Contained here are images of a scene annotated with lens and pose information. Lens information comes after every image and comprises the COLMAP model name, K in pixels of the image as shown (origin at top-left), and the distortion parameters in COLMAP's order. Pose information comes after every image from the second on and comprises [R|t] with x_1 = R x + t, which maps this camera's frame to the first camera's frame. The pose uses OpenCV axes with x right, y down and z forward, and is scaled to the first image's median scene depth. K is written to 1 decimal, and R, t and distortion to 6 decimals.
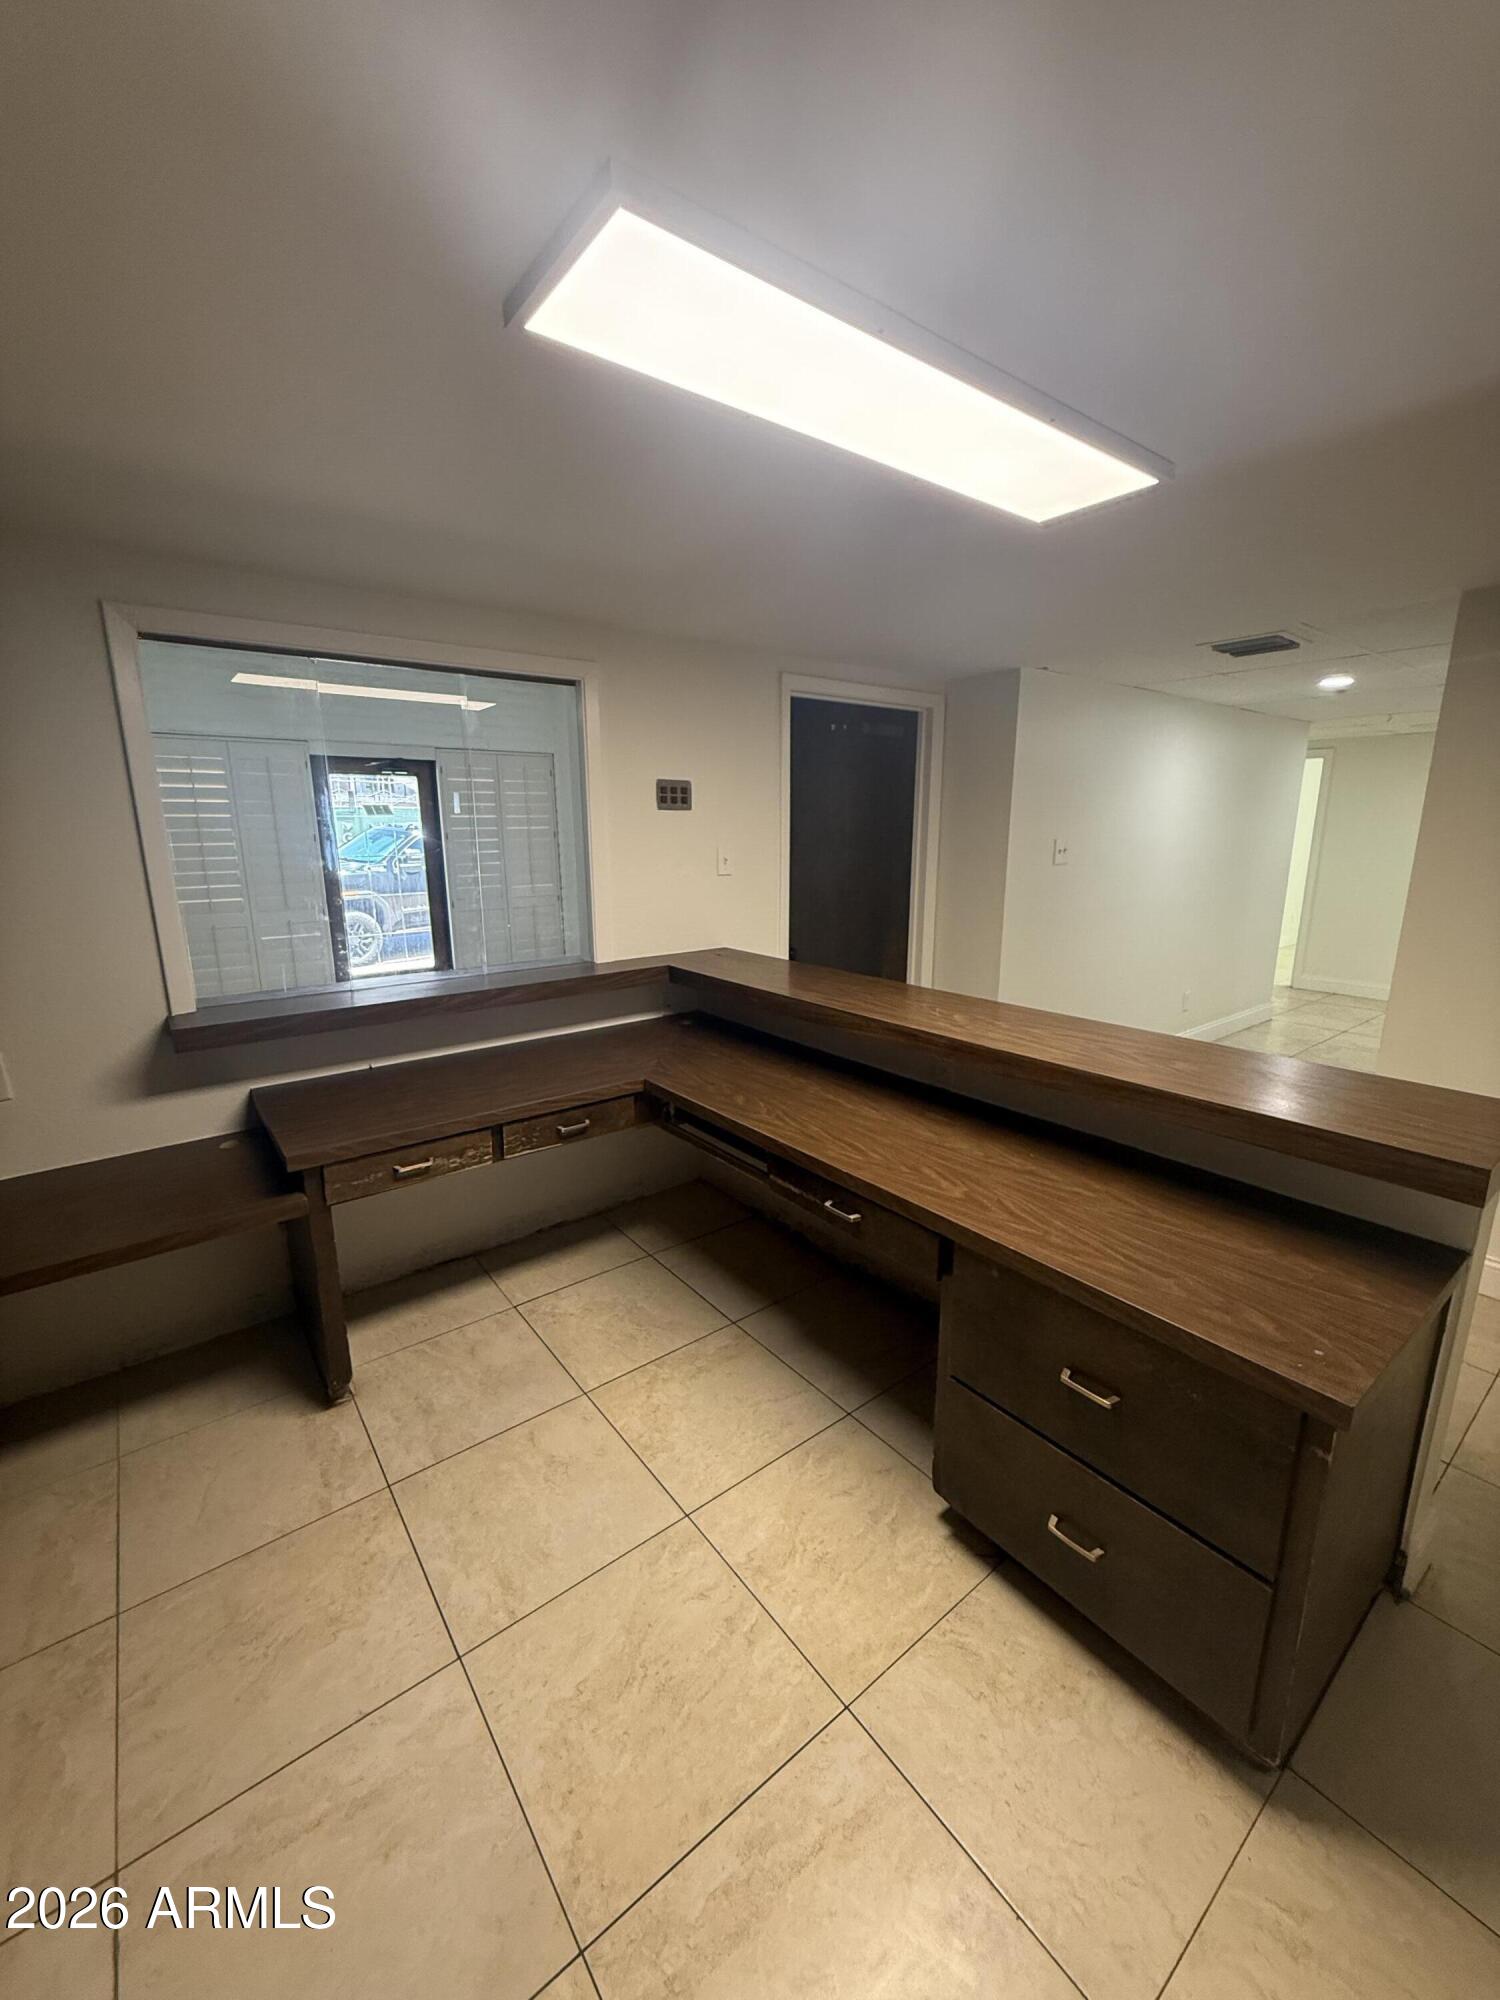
lens RADIAL K [[798.8, 0, 751.7], [0, 798.8, 996.2], [0, 0, 1]] dist [-0.000712, 0.000052]
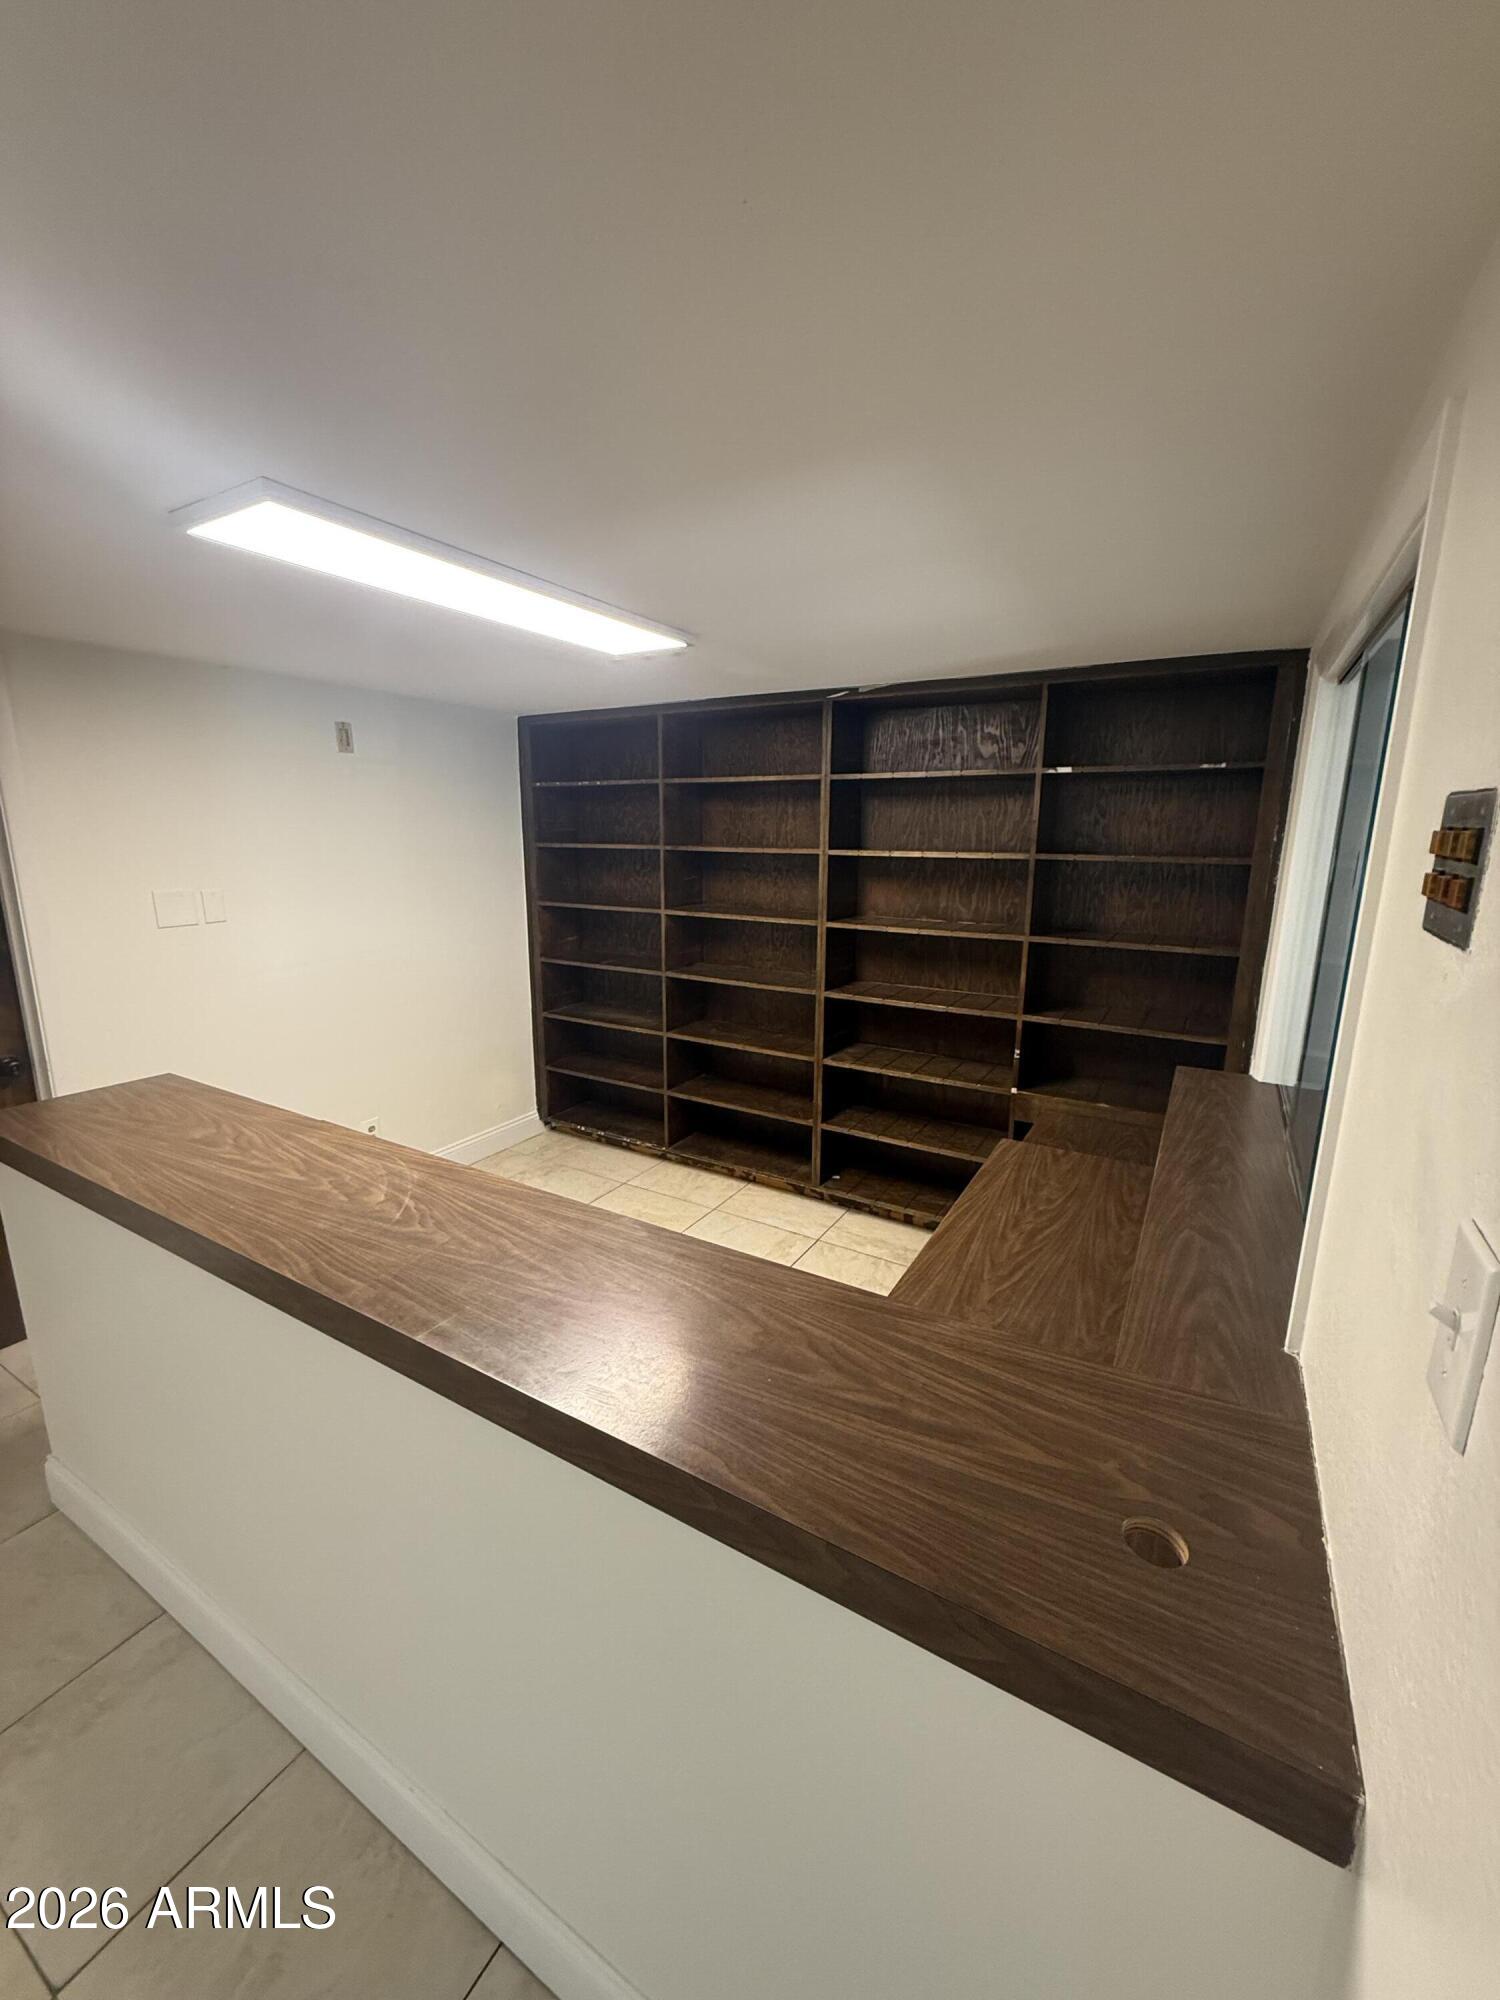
lens RADIAL K [[798.8, 0, 749.4], [0, 798.8, 999.8], [0, 0, 1]] dist [-0.000712, 0.000052]
pose [[-0.929988, 0.075081, -0.359841, 0.214608], [-0.082458, 0.911361, 0.403264, -0.445709], [0.358222, 0.404703, -0.841364, 1.727227]]
